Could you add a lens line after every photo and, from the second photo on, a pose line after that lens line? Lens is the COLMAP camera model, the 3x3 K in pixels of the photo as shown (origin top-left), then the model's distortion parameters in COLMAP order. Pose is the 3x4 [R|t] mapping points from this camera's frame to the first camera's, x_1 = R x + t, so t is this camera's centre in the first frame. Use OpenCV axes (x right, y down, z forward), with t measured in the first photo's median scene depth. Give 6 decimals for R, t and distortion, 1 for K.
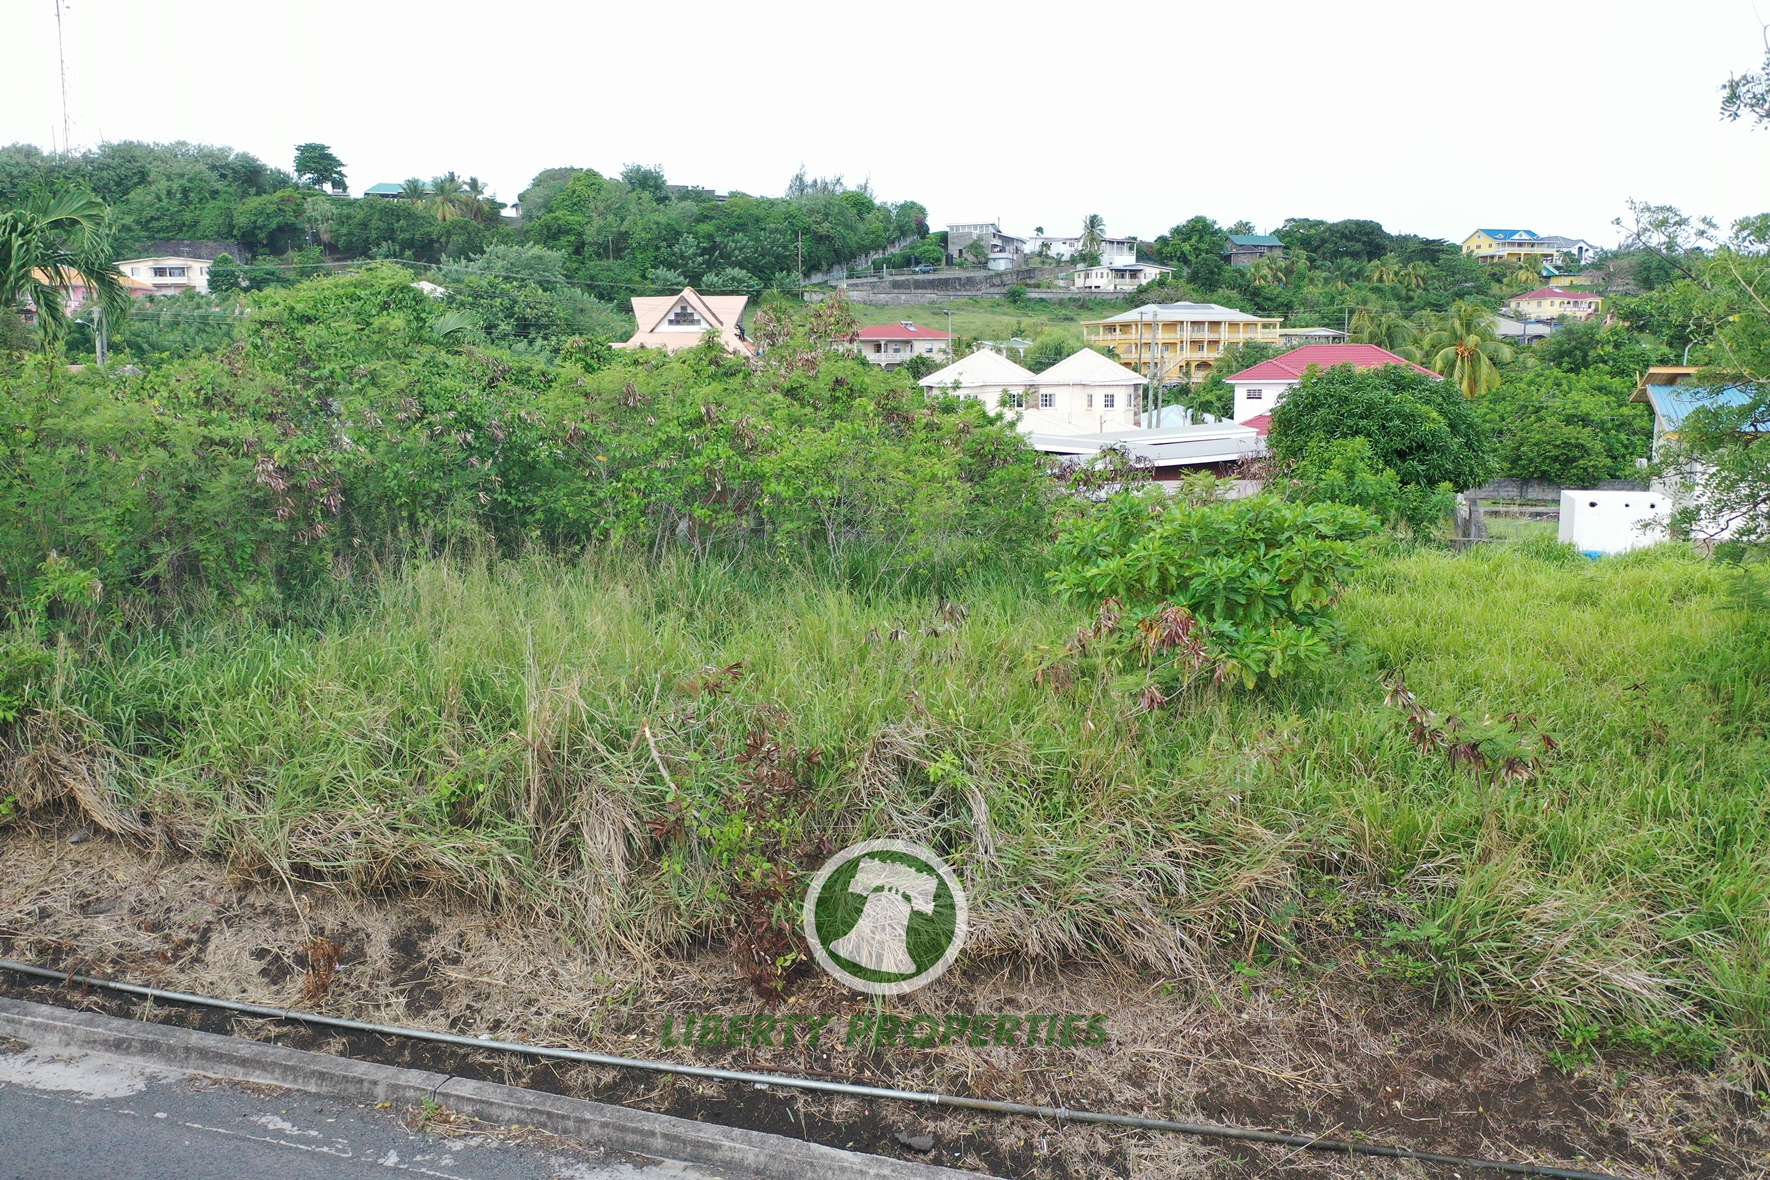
lens RADIAL K [[1395.9, 0, 882.8], [0, 1395.9, 584.1], [0, 0, 1]] dist [-0.004877, 0.005903]
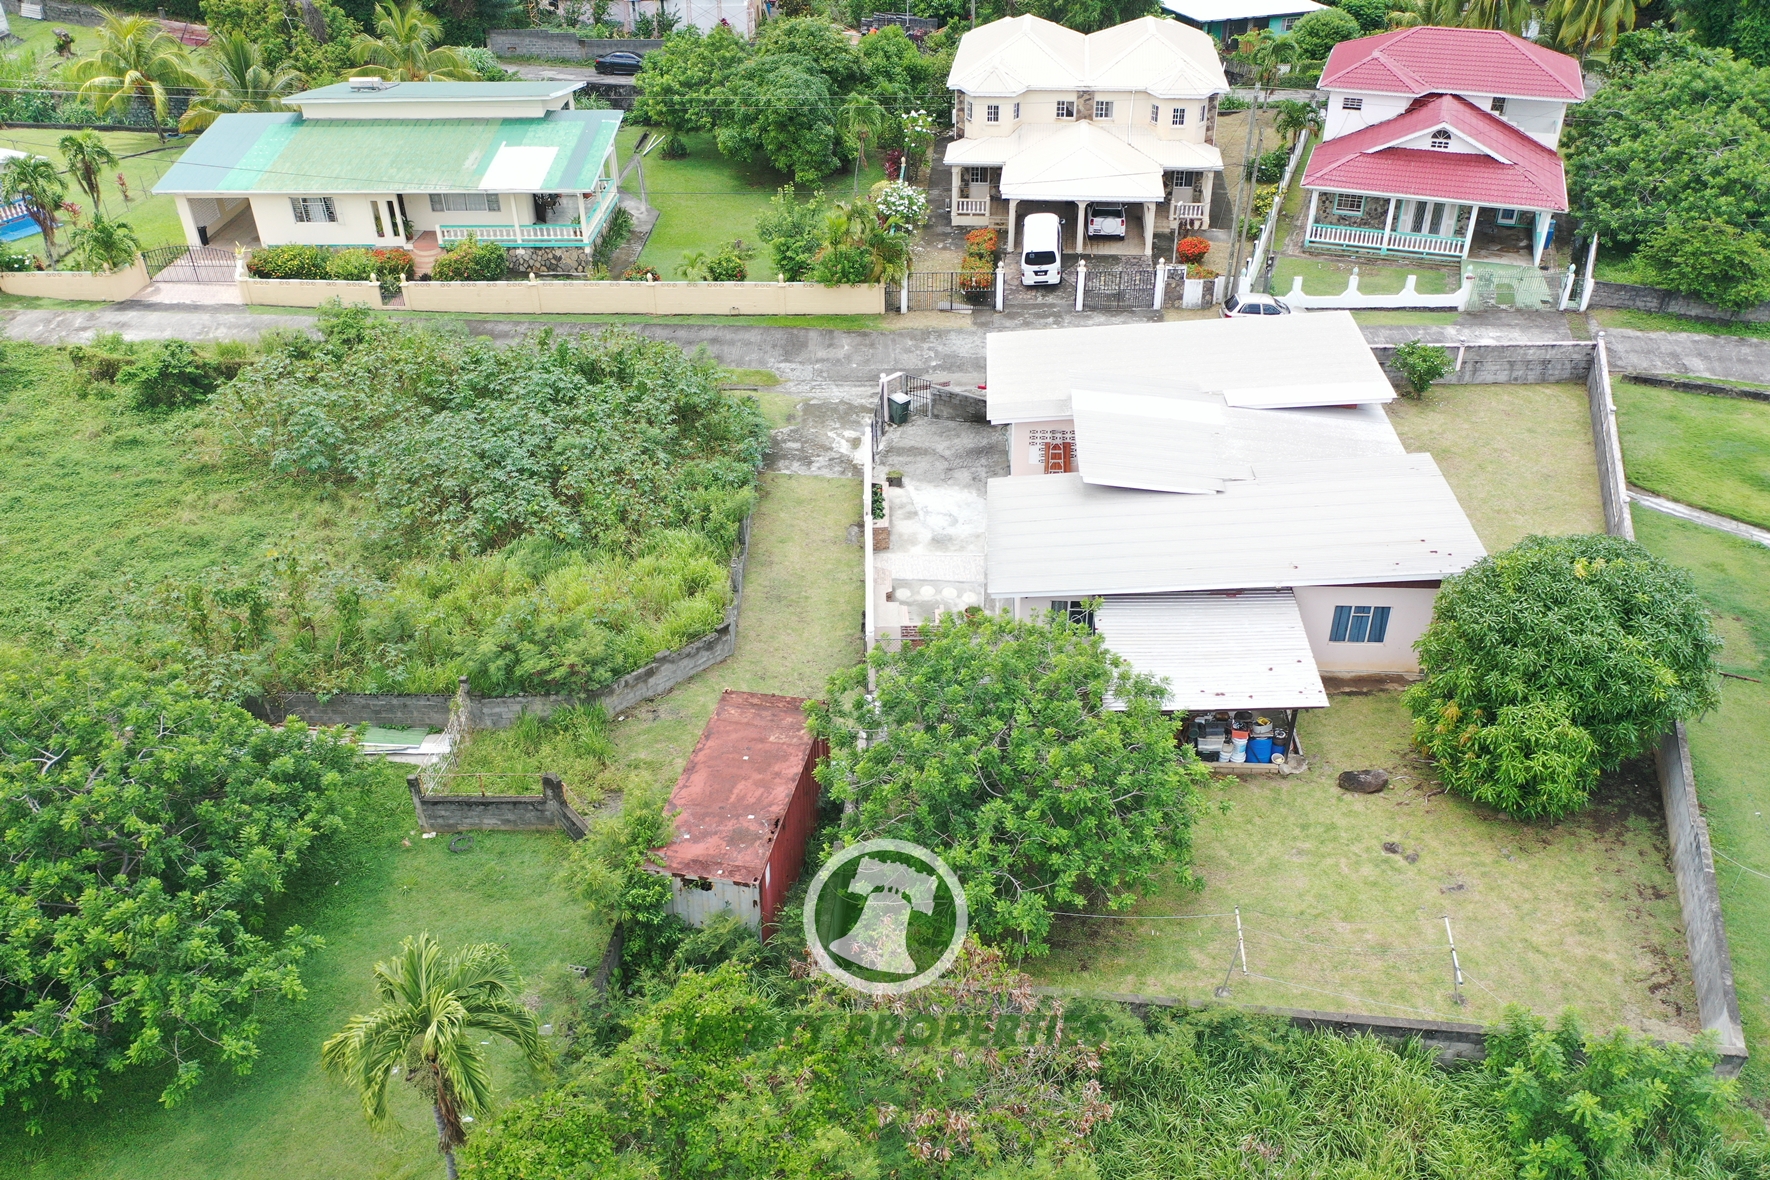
lens RADIAL K [[1395.9, 0, 889.2], [0, 1395.9, 576.8], [0, 0, 1]] dist [-0.004877, 0.005903]
pose [[0.999812, -0.012548, 0.014785, -0.009885], [0.005339, 0.911087, 0.412180, -0.086353], [-0.018642, -0.412024, 0.910982, 0.051057]]
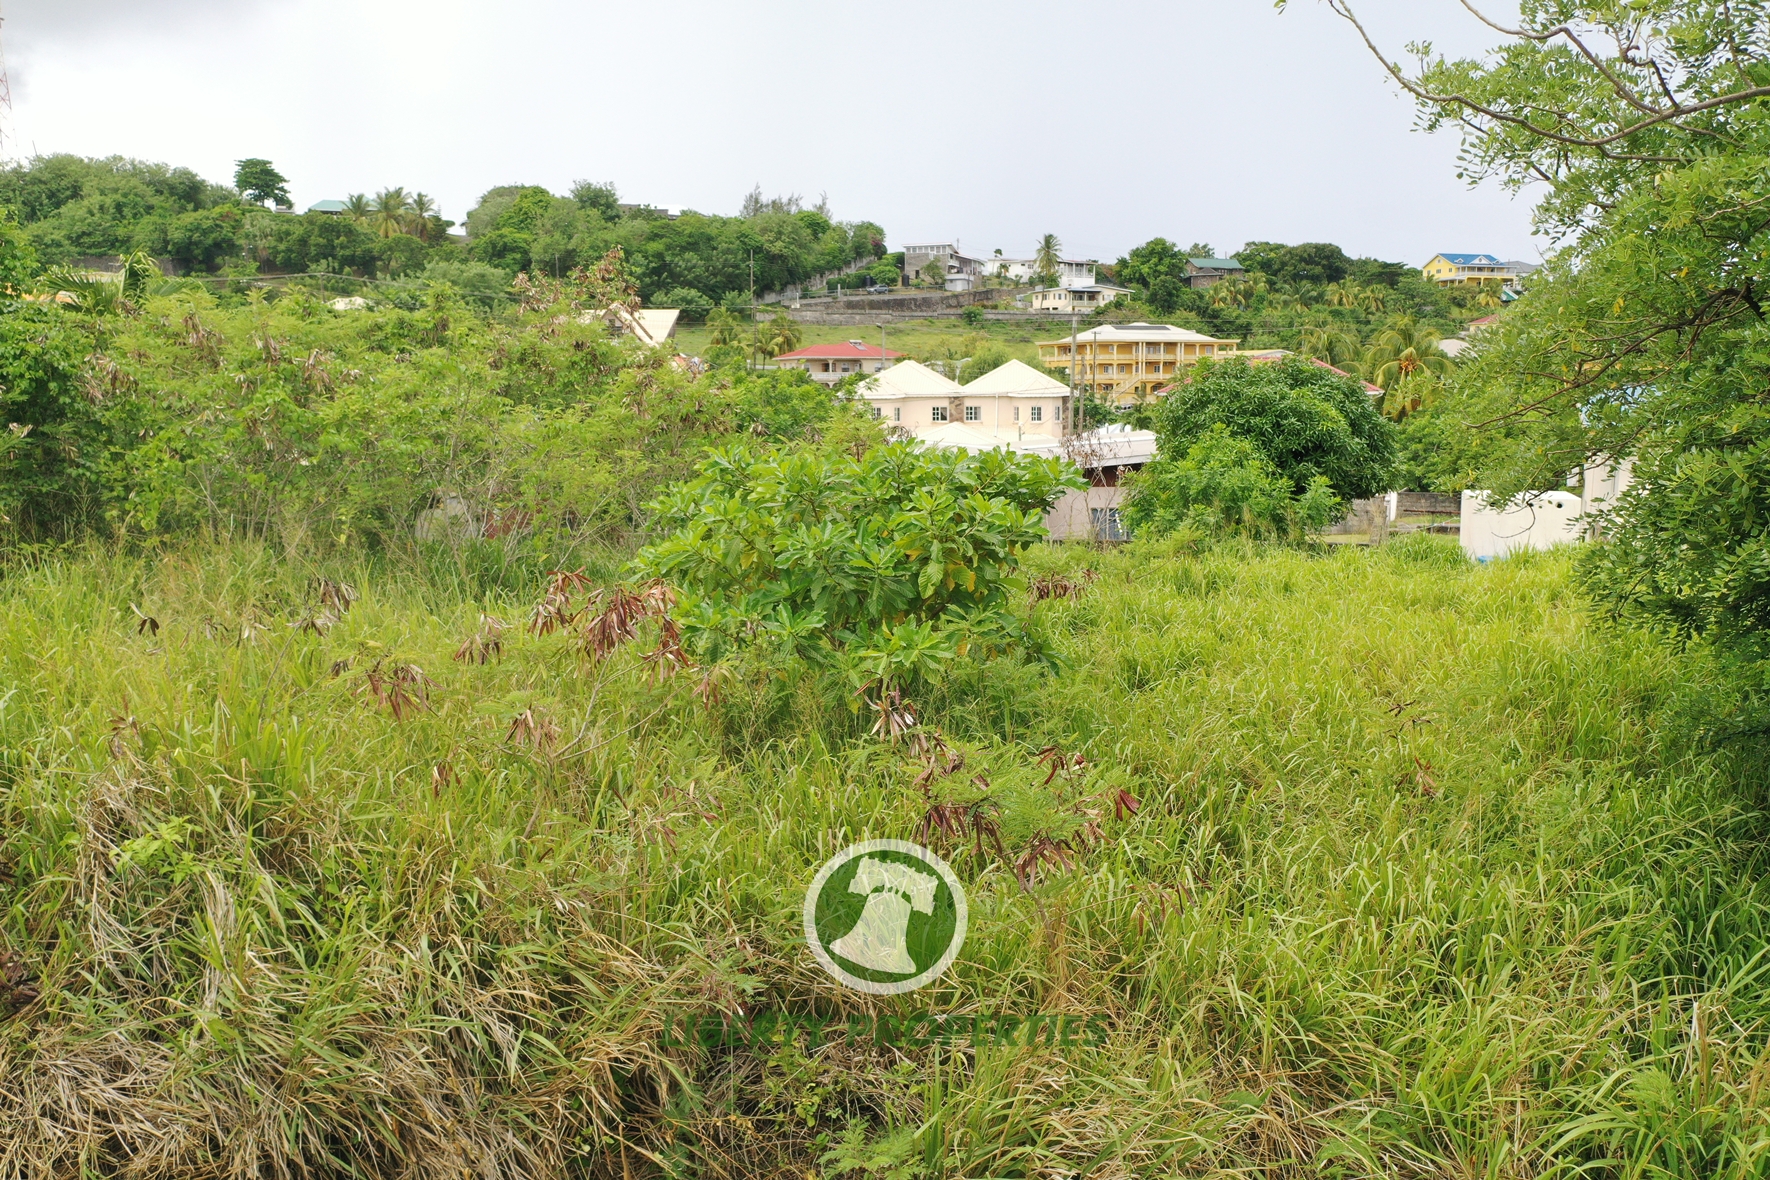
lens RADIAL K [[1395.9, 0, 885.2], [0, 1395.9, 599.9], [0, 0, 1]] dist [-0.004877, 0.005903]
pose [[0.999782, -0.000537, 0.020880, 0.014800], [0.000700, 0.999970, -0.007771, 0.001414], [-0.020875, 0.007784, 0.999752, 0.017454]]
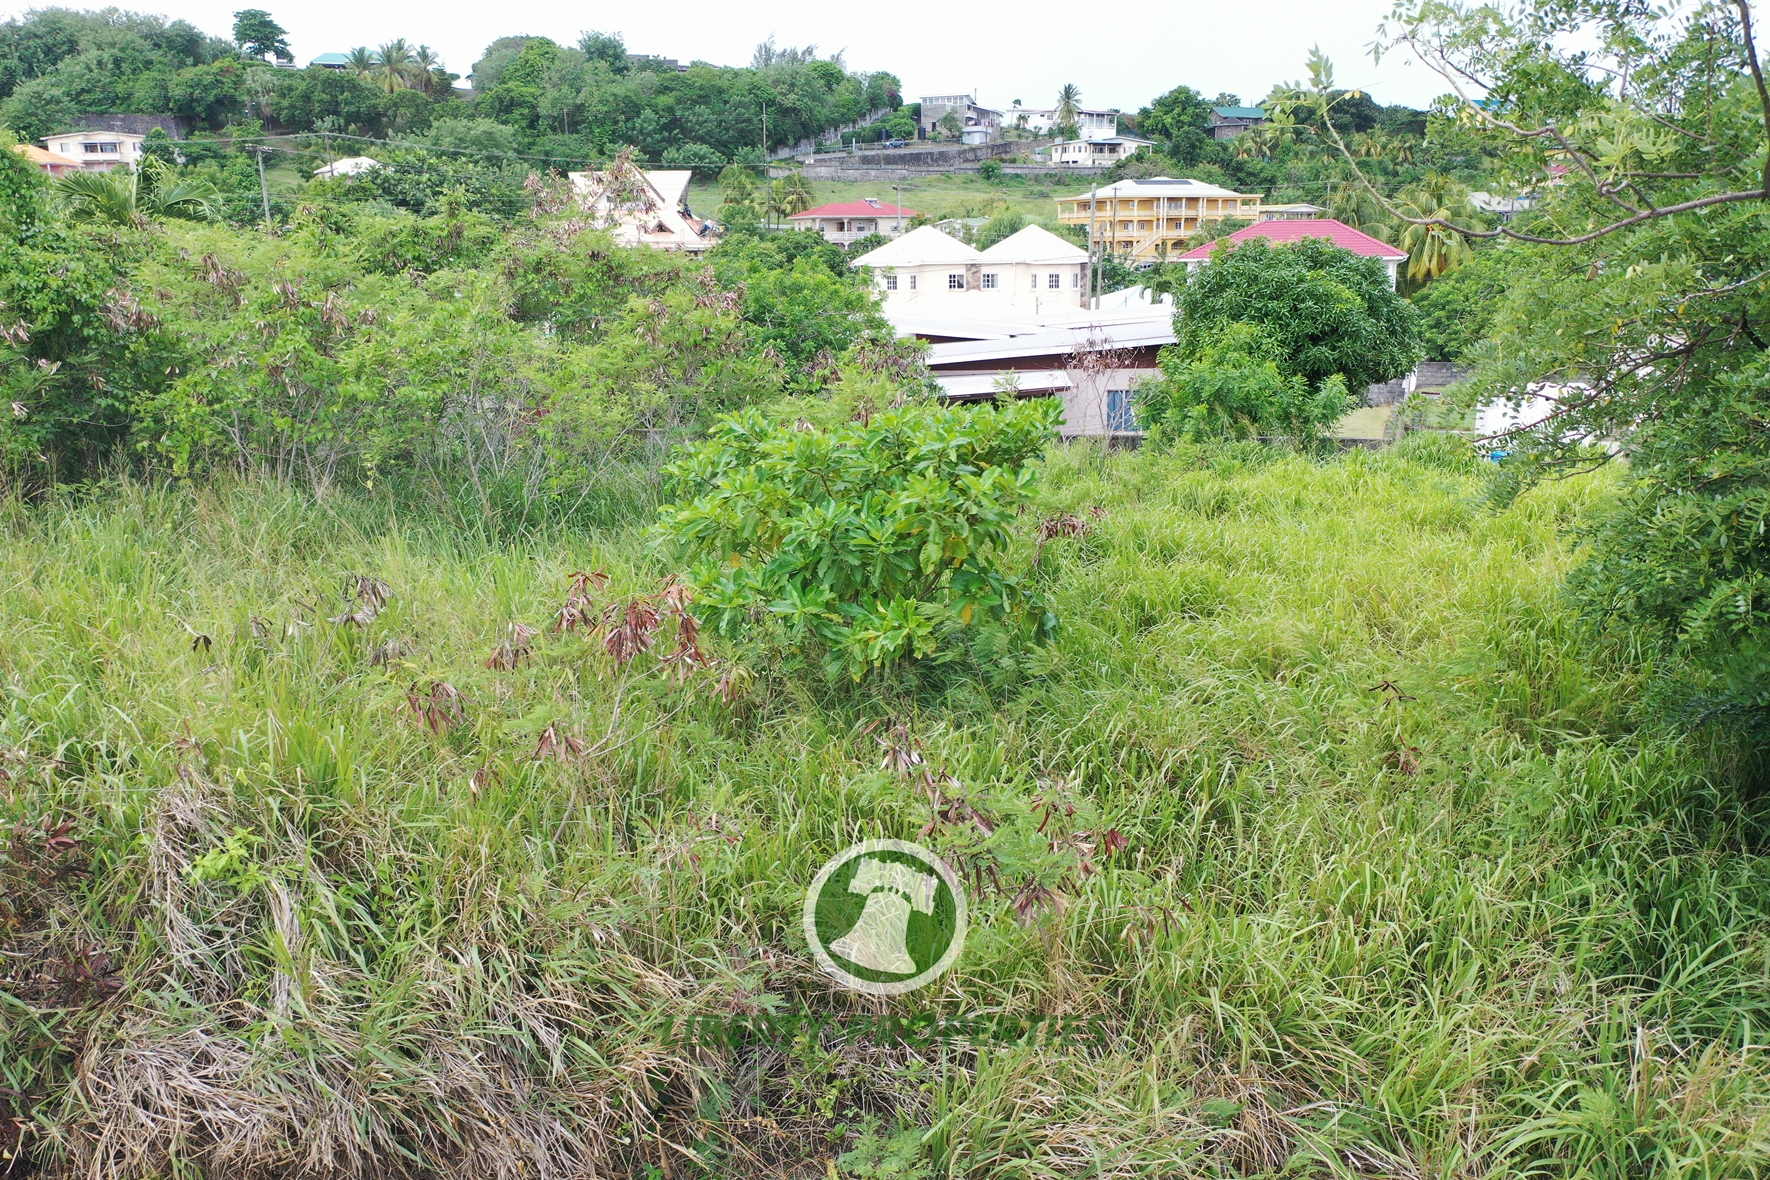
lens RADIAL K [[1395.9, 0, 885.9], [0, 1395.9, 586.5], [0, 0, 1]] dist [-0.004877, 0.005903]
pose [[0.999947, -0.005258, 0.008894, 0.014897], [0.004492, 0.996455, 0.084005, -0.001971], [-0.009304, -0.083961, 0.996426, 0.016034]]
